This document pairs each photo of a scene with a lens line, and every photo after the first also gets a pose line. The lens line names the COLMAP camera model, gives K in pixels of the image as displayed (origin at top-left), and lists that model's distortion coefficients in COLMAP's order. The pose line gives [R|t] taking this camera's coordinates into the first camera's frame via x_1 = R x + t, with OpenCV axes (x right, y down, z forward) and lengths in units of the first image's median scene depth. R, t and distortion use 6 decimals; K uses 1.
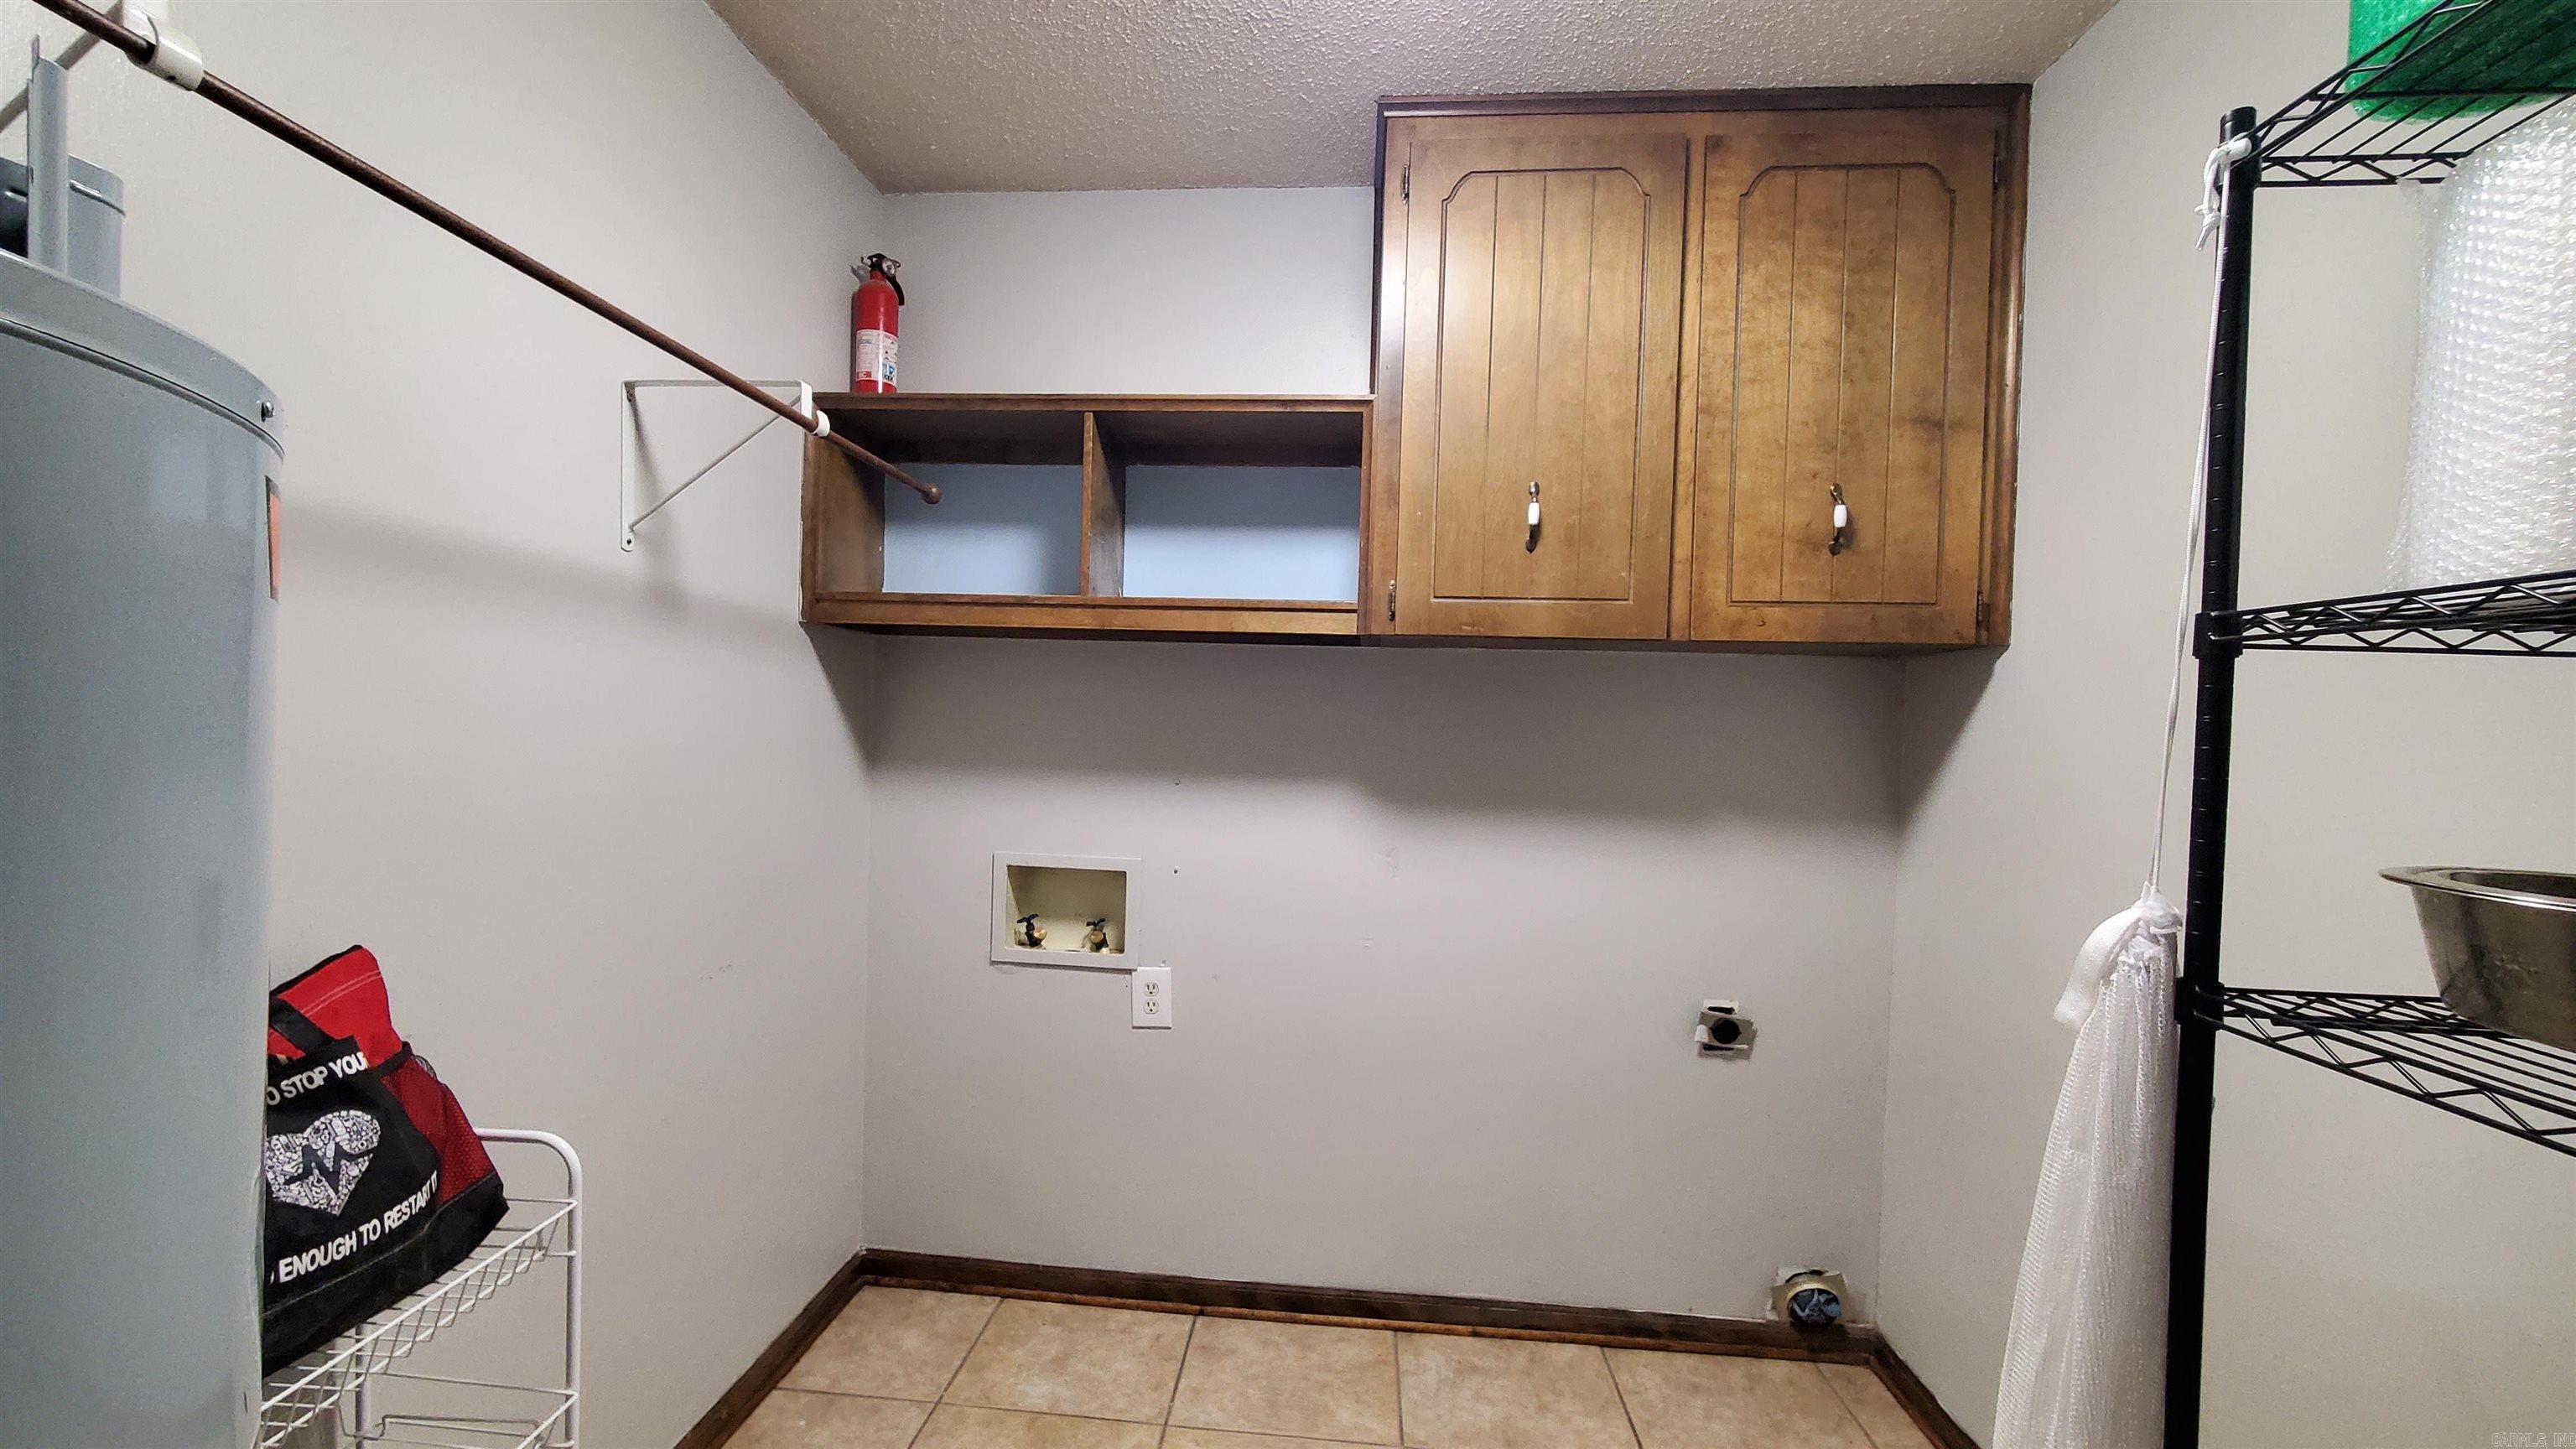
lens RADIAL K [[1026.8, 0, 1267.0], [0, 1026.8, 760.1], [0, 0, 1]] dist [0.001611, -0.003961]
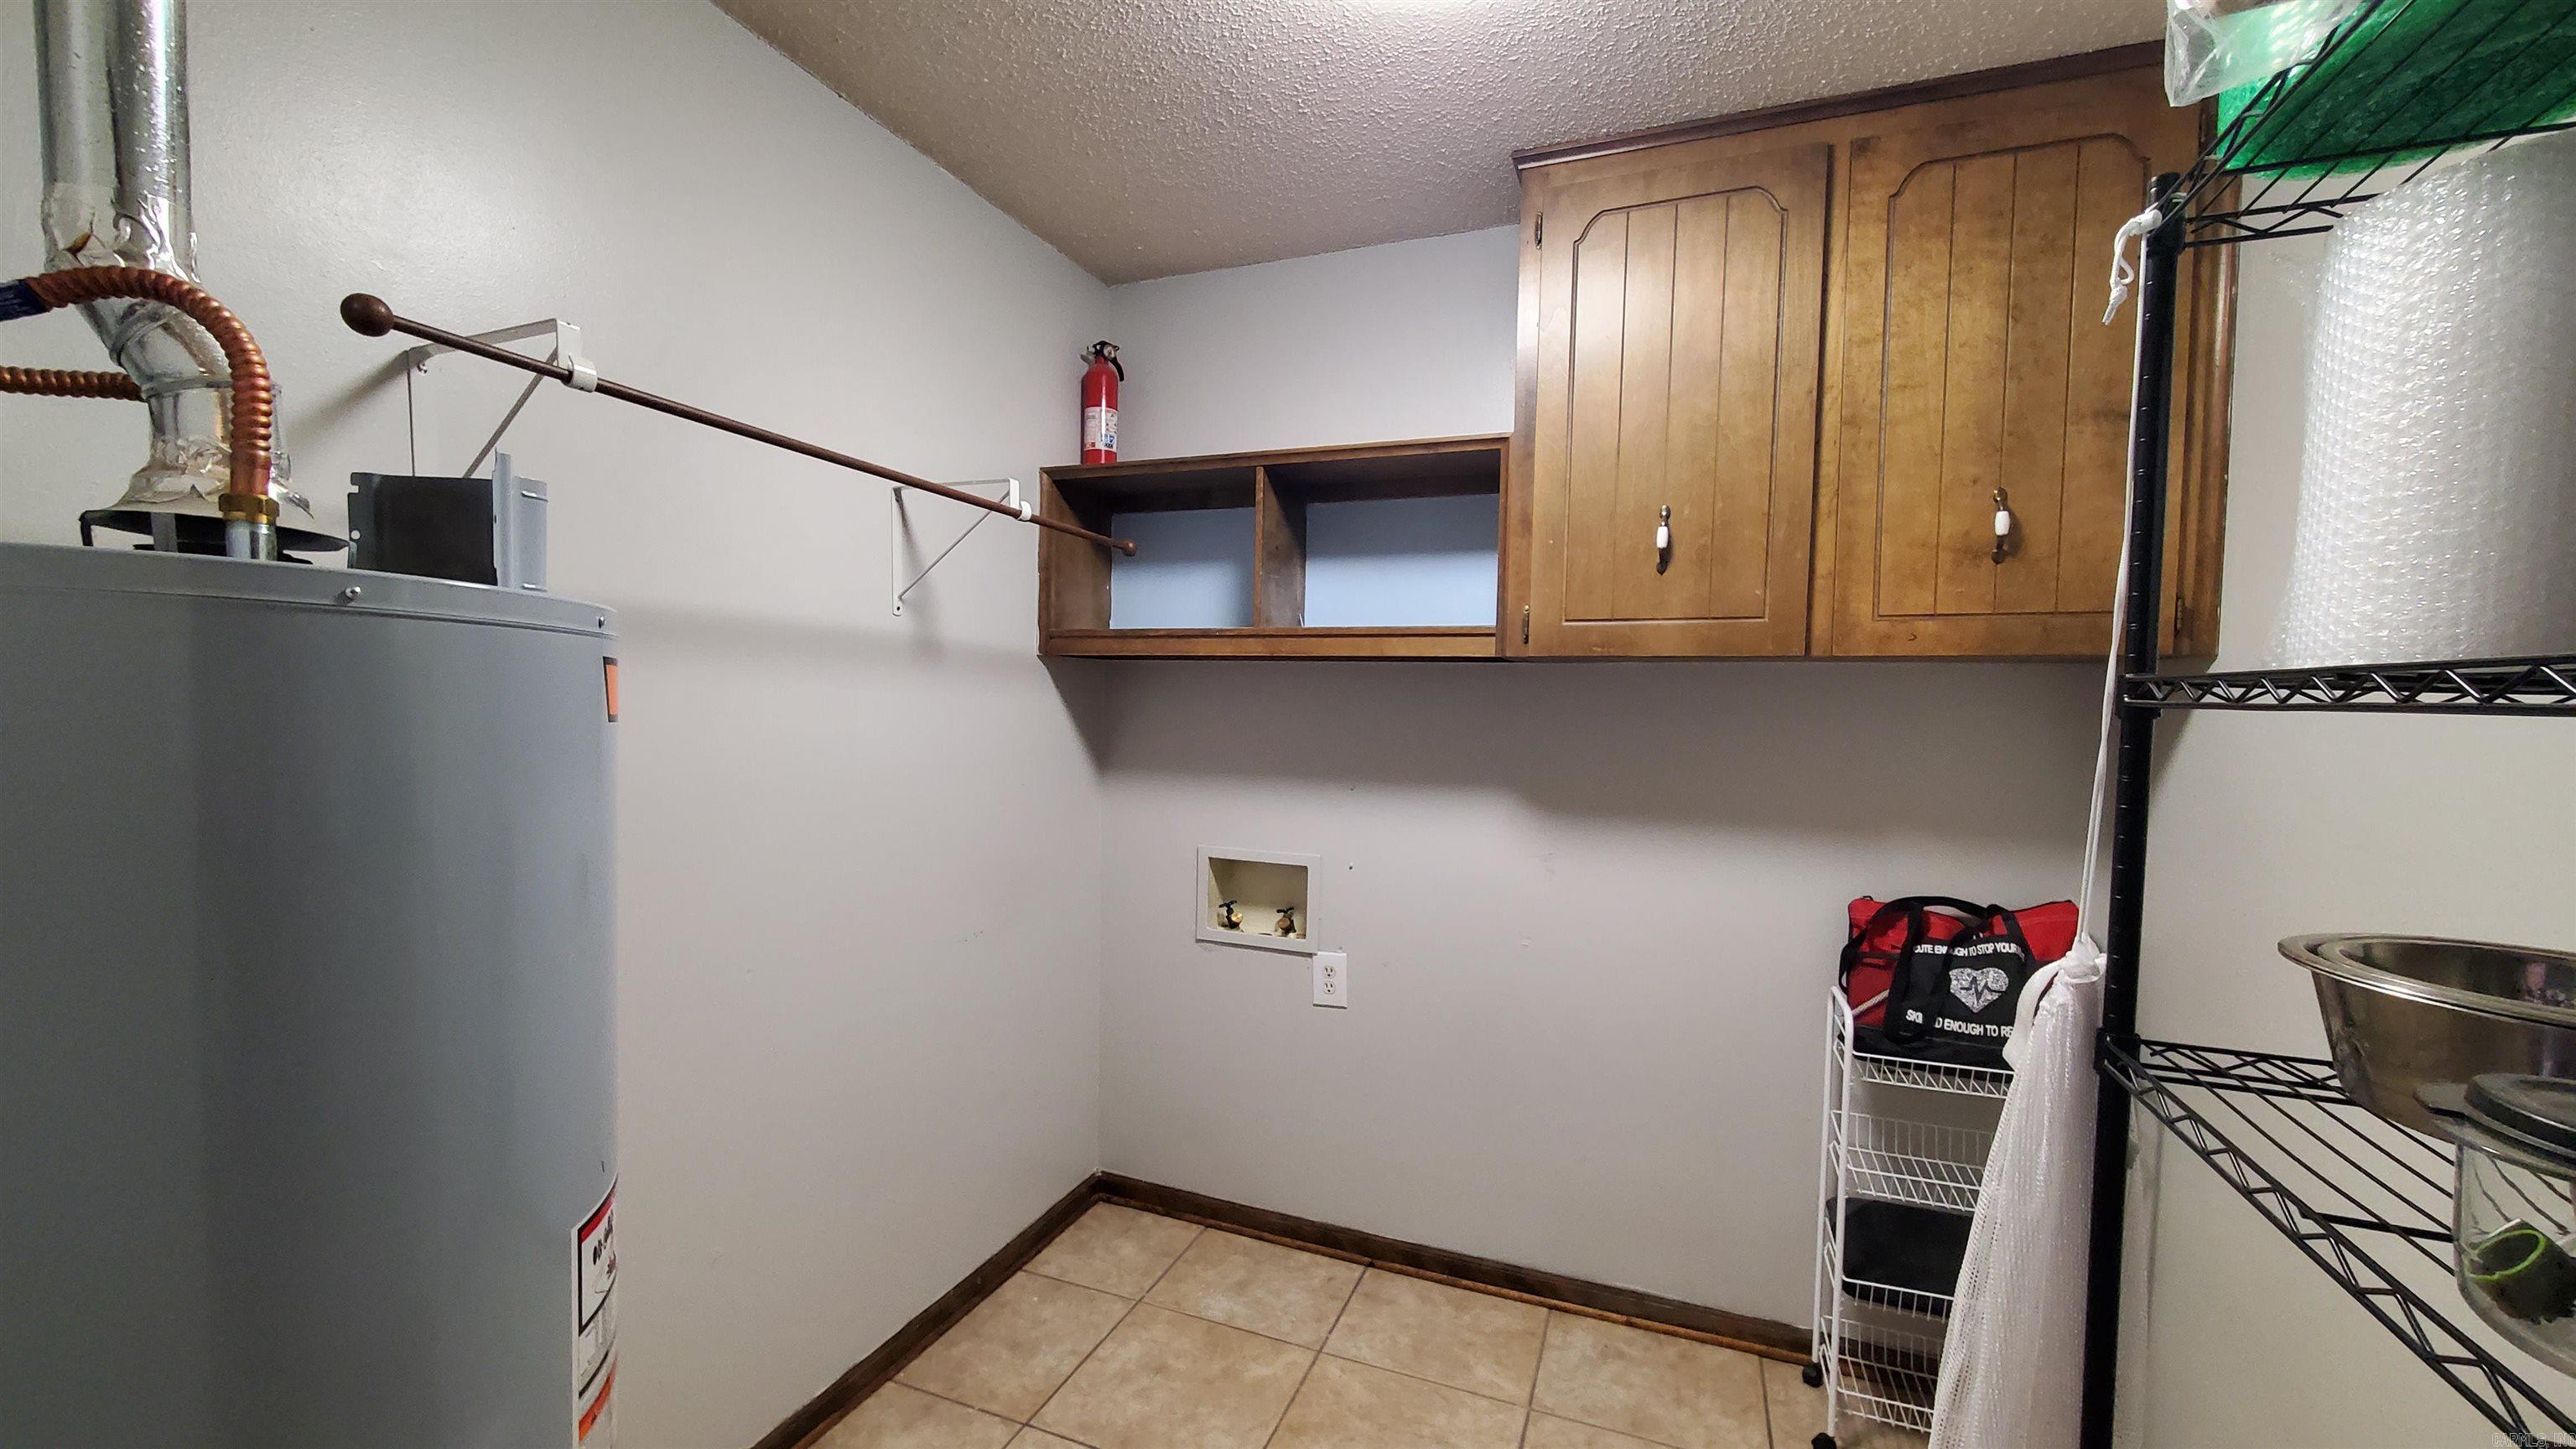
lens RADIAL K [[1026.8, 0, 1267.0], [0, 1026.8, 760.1], [0, 0, 1]] dist [0.001611, -0.003961]
pose [[0.956271, 0.005664, -0.292426, 0.175074], [-0.000253, 0.999828, 0.018536, -0.033764], [0.292481, -0.017652, 0.956108, -0.101664]]
